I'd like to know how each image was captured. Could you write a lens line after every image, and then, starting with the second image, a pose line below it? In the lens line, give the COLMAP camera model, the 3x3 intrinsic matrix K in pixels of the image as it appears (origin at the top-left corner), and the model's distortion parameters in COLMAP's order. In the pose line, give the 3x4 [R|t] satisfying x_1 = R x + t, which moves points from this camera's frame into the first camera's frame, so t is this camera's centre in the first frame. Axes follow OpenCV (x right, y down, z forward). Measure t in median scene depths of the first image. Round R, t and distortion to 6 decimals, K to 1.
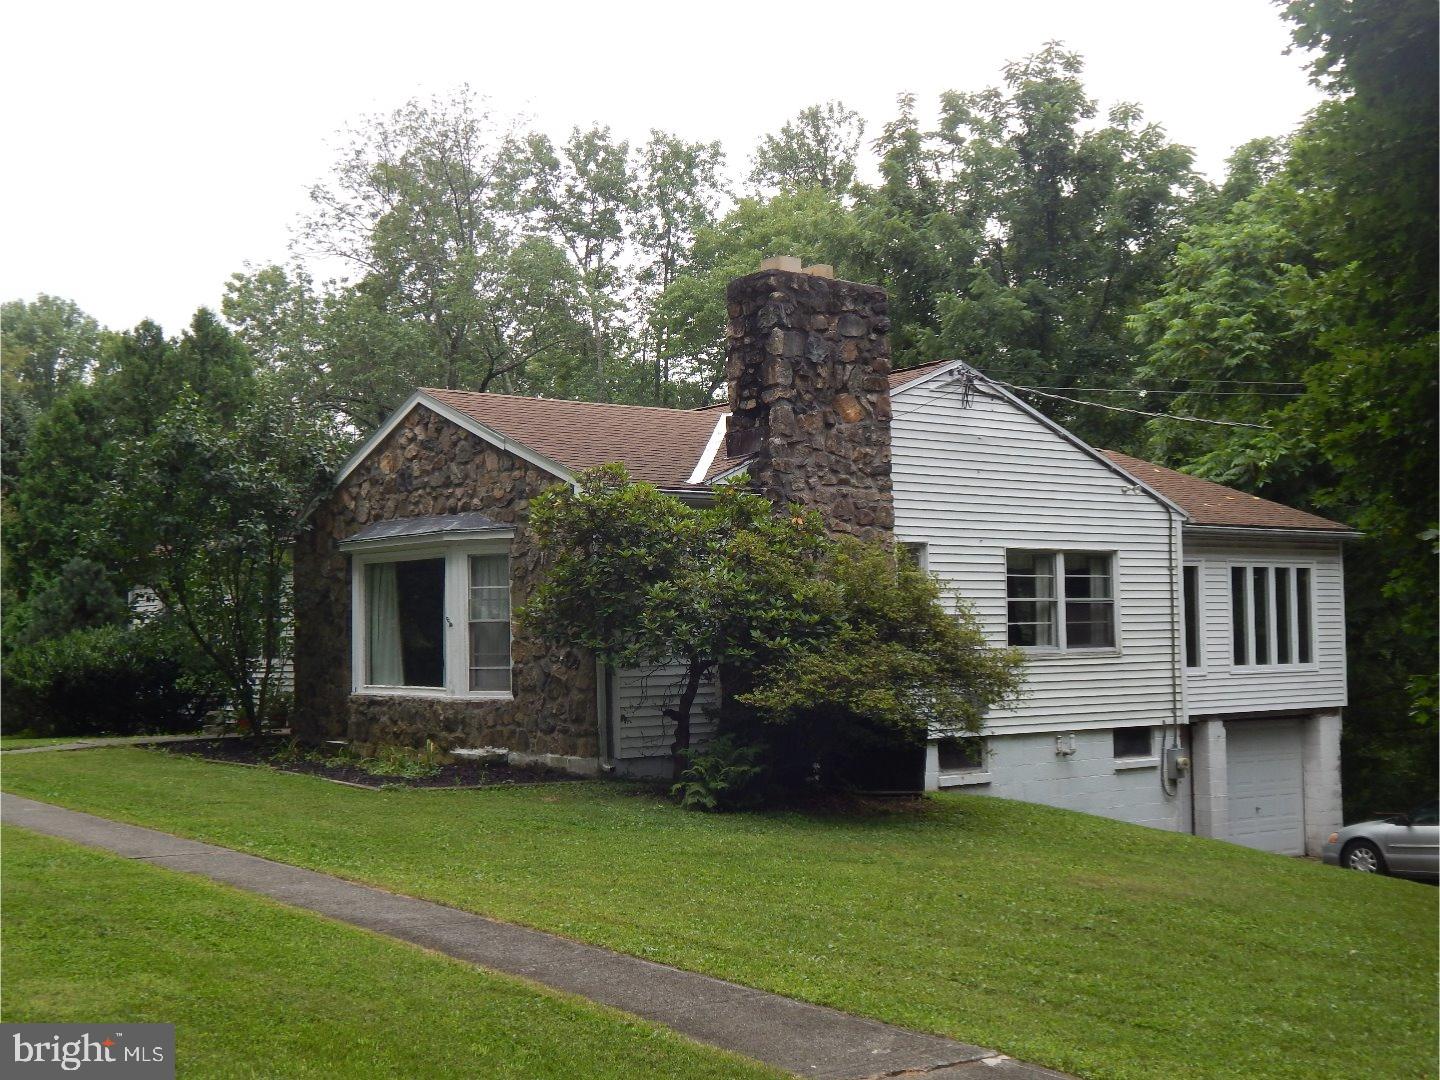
lens RADIAL K [[1787.7, 0, 720.4], [0, 1787.7, 537.2], [0, 0, 1]] dist [0.005481, 0.000000]
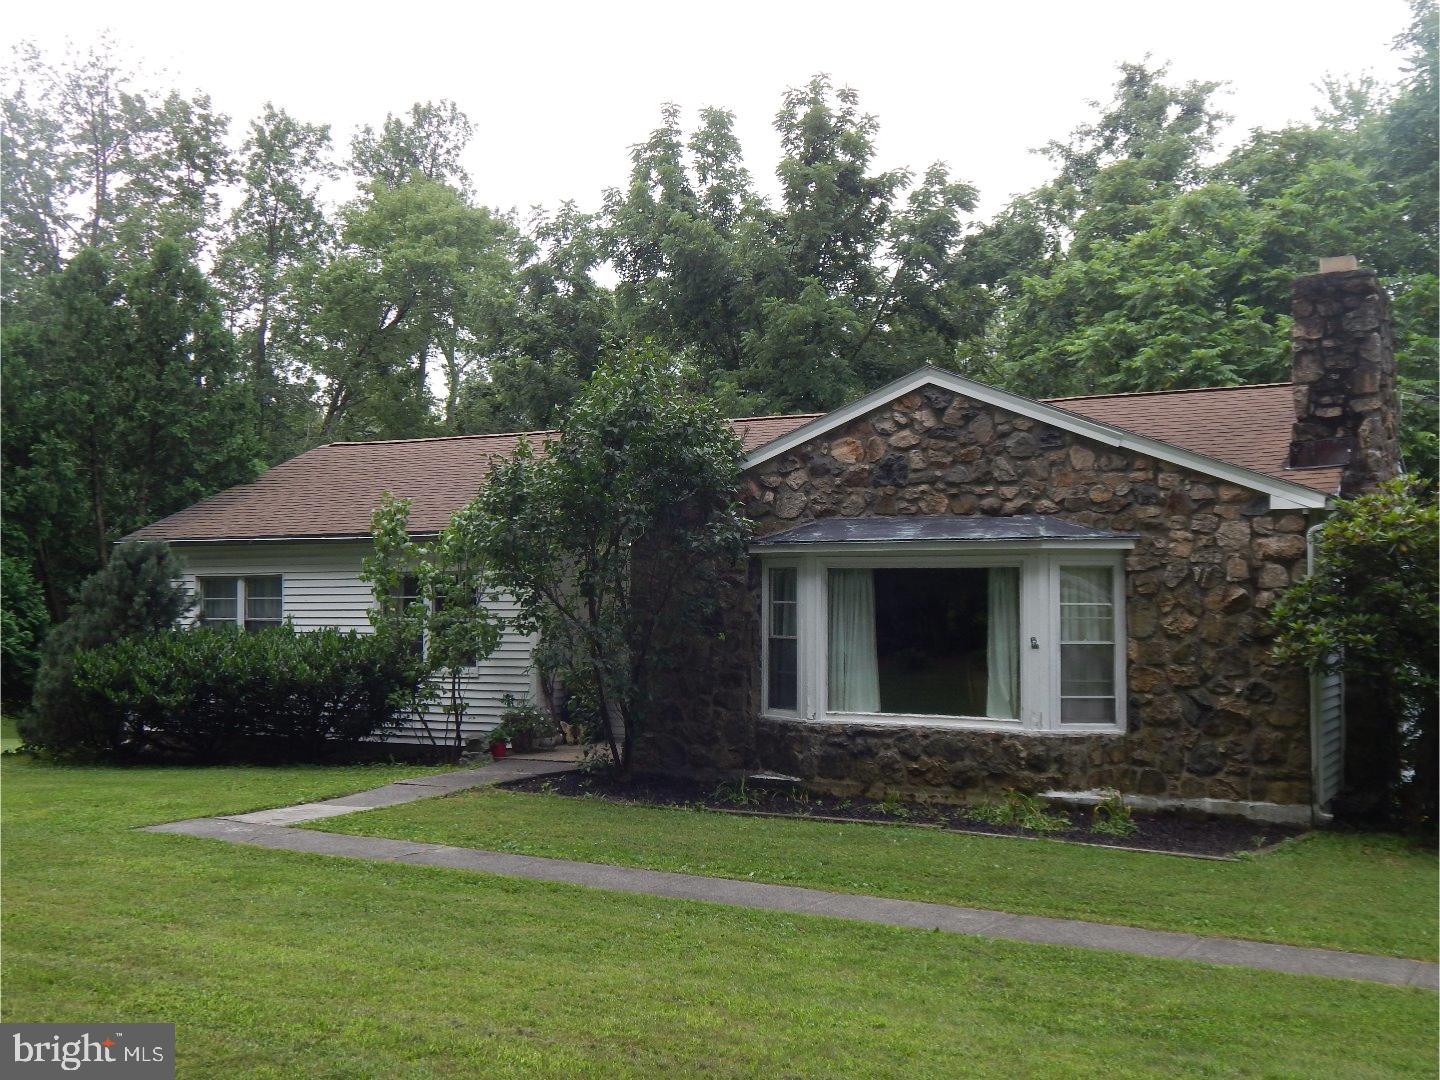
lens RADIAL K [[1597.7, 0, 719.4], [0, 1597.7, 541.8], [0, 0, 1]] dist [0.028123, 0.000000]
pose [[0.920123, 0.033142, 0.390225, -0.574221], [-0.037539, 0.999289, 0.003644, 0.001667], [-0.389826, -0.018001, 0.920712, 0.342020]]
